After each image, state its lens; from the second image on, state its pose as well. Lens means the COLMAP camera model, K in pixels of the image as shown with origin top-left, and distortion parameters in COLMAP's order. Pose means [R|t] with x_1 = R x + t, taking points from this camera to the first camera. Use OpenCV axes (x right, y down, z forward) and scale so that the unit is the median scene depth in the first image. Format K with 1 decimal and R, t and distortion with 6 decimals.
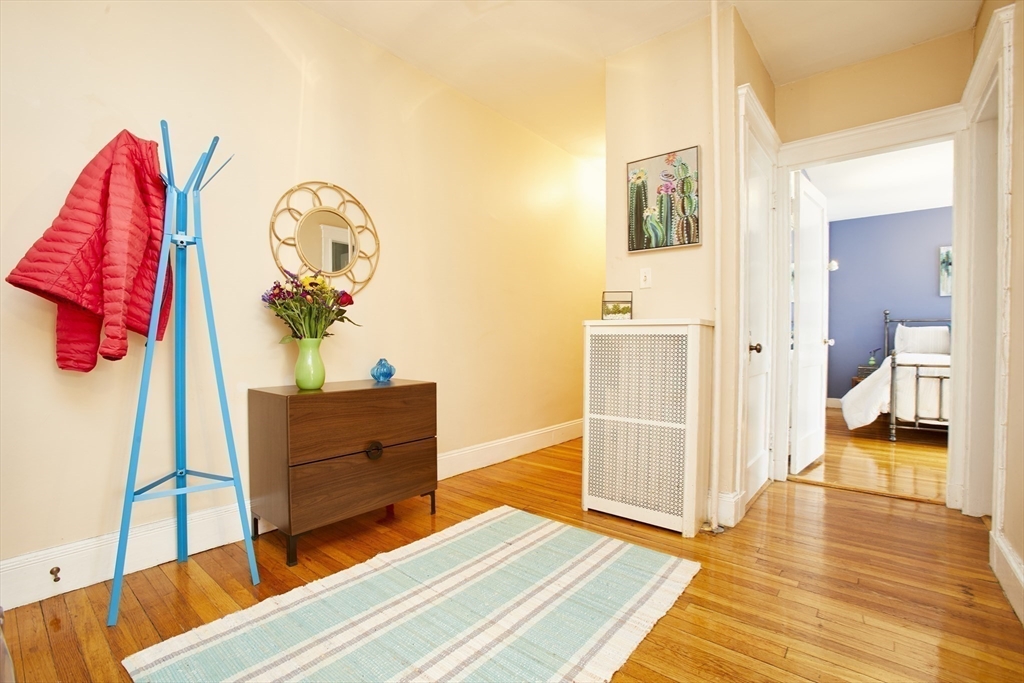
lens RADIAL K [[463.2, 0, 505.2], [0, 463.2, 343.3], [0, 0, 1]] dist [-0.077633, 0.028847]
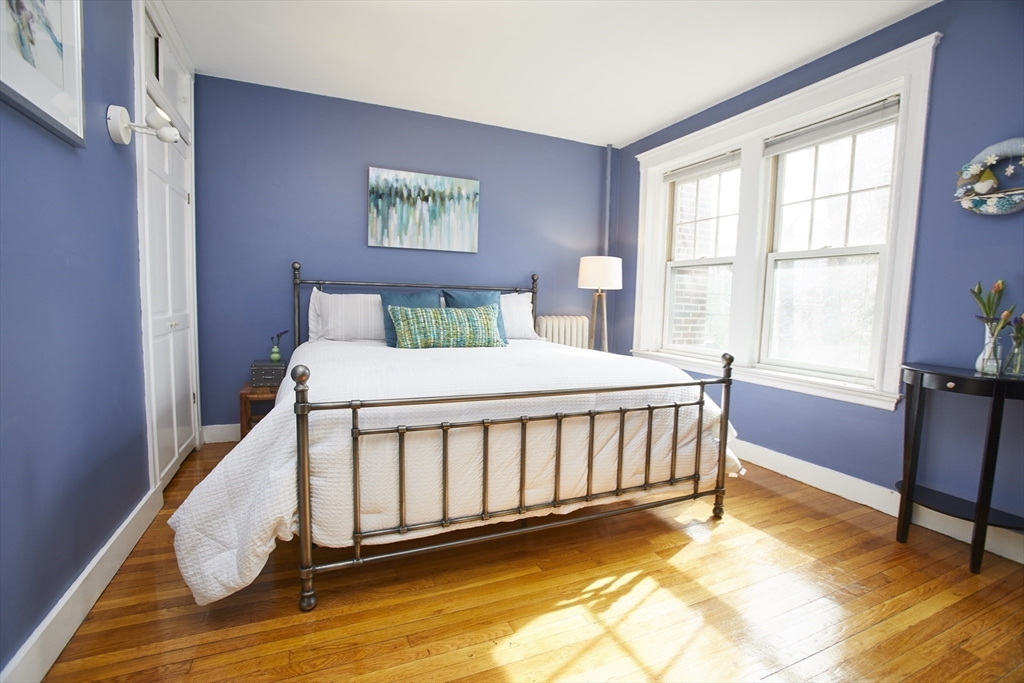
lens RADIAL K [[463.2, 0, 505.2], [0, 463.2, 343.3], [0, 0, 1]] dist [-0.077633, 0.028847]
pose [[0.441294, -0.073562, 0.894342, 1.084785], [-0.012809, 0.996016, 0.088245, -0.064127], [-0.897271, -0.050398, 0.438594, 1.206664]]
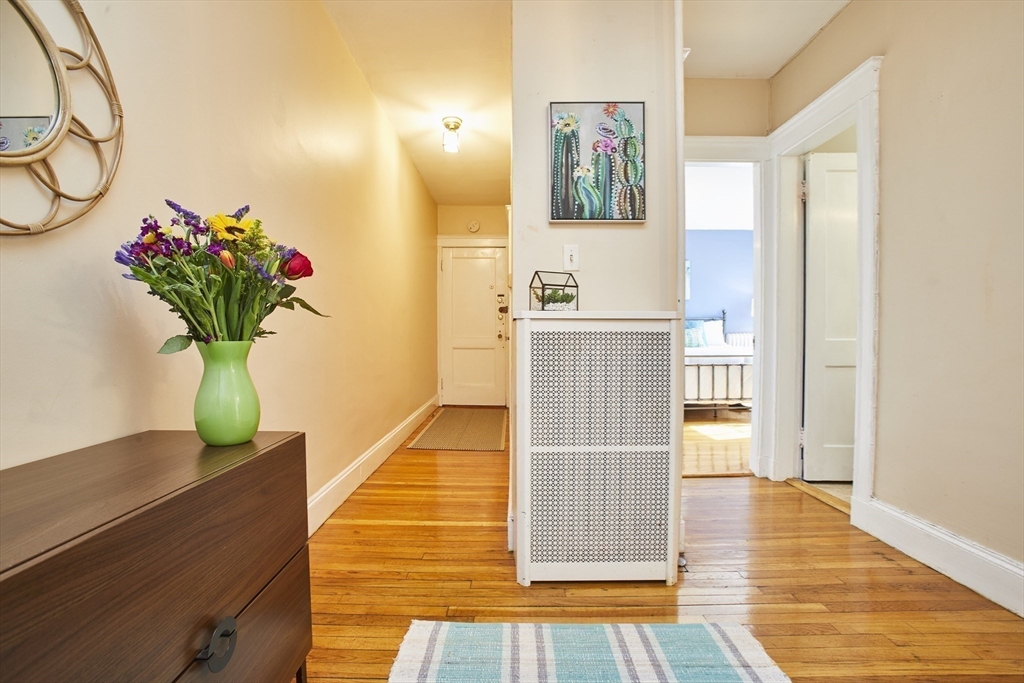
lens RADIAL K [[463.2, 0, 505.2], [0, 463.2, 343.3], [0, 0, 1]] dist [-0.077633, 0.028847]
pose [[0.772006, -0.017951, 0.635361, -0.285024], [0.011168, 0.999830, 0.014678, -0.012440], [-0.635517, -0.004236, 0.772075, 0.499446]]
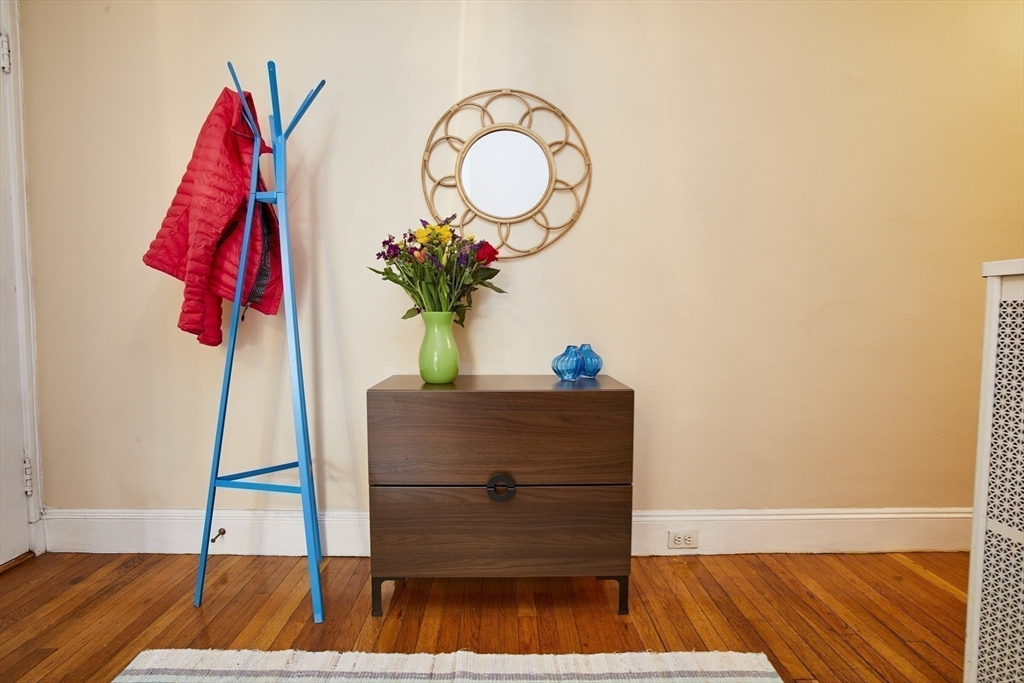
lens RADIAL K [[548.3, 0, 506.3], [0, 548.3, 340.9], [0, 0, 1]] dist [-0.070955, 0.037087]
pose [[0.652540, 0.037359, -0.756833, 0.250230], [-0.009516, 0.999109, 0.041113, -0.001460], [0.757694, -0.019626, 0.652314, 0.446066]]
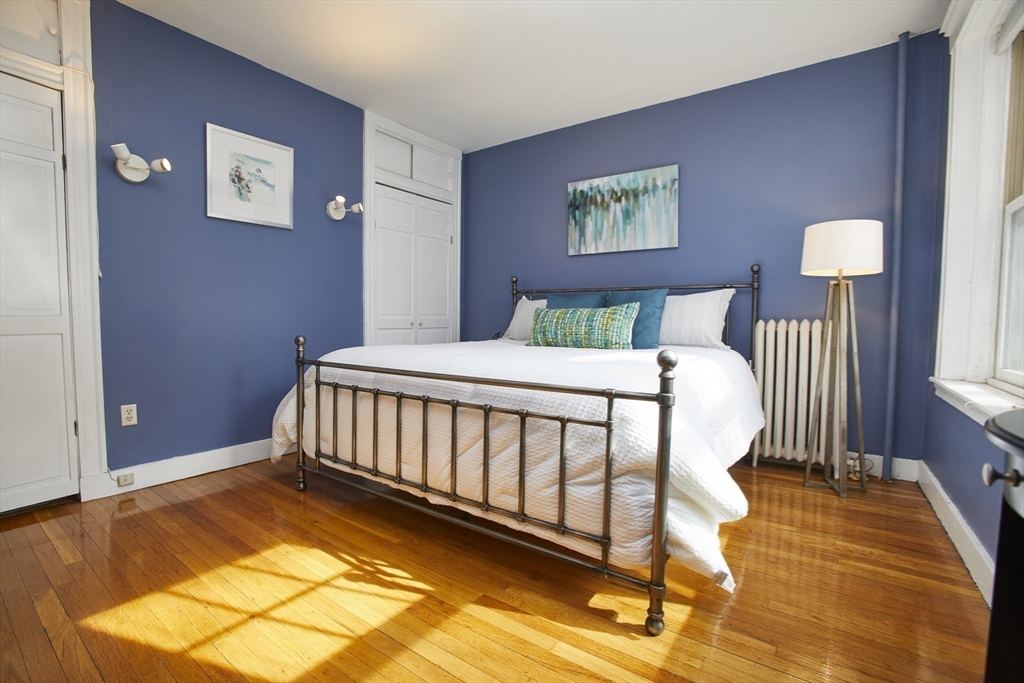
lens RADIAL K [[463.2, 0, 505.2], [0, 463.2, 343.3], [0, 0, 1]] dist [-0.077633, 0.028847]
pose [[0.996746, -0.001274, 0.080598, 1.902232], [-0.001874, 0.999239, 0.038969, 0.002874], [-0.080586, -0.038993, 0.995985, 0.666003]]
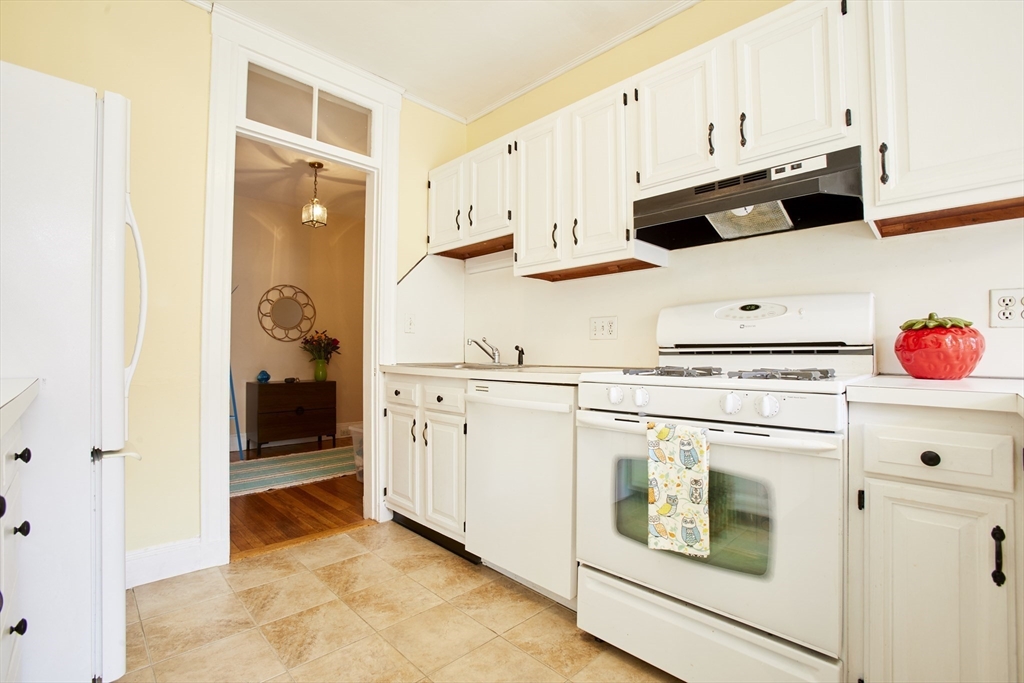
lens RADIAL K [[463.2, 0, 505.2], [0, 463.2, 343.3], [0, 0, 1]] dist [-0.077633, 0.028847]
pose [[0.995023, -0.003506, -0.099585, 0.794781], [-0.000314, 0.999266, -0.038318, -0.004789], [0.099646, 0.038158, 0.994291, -0.945351]]
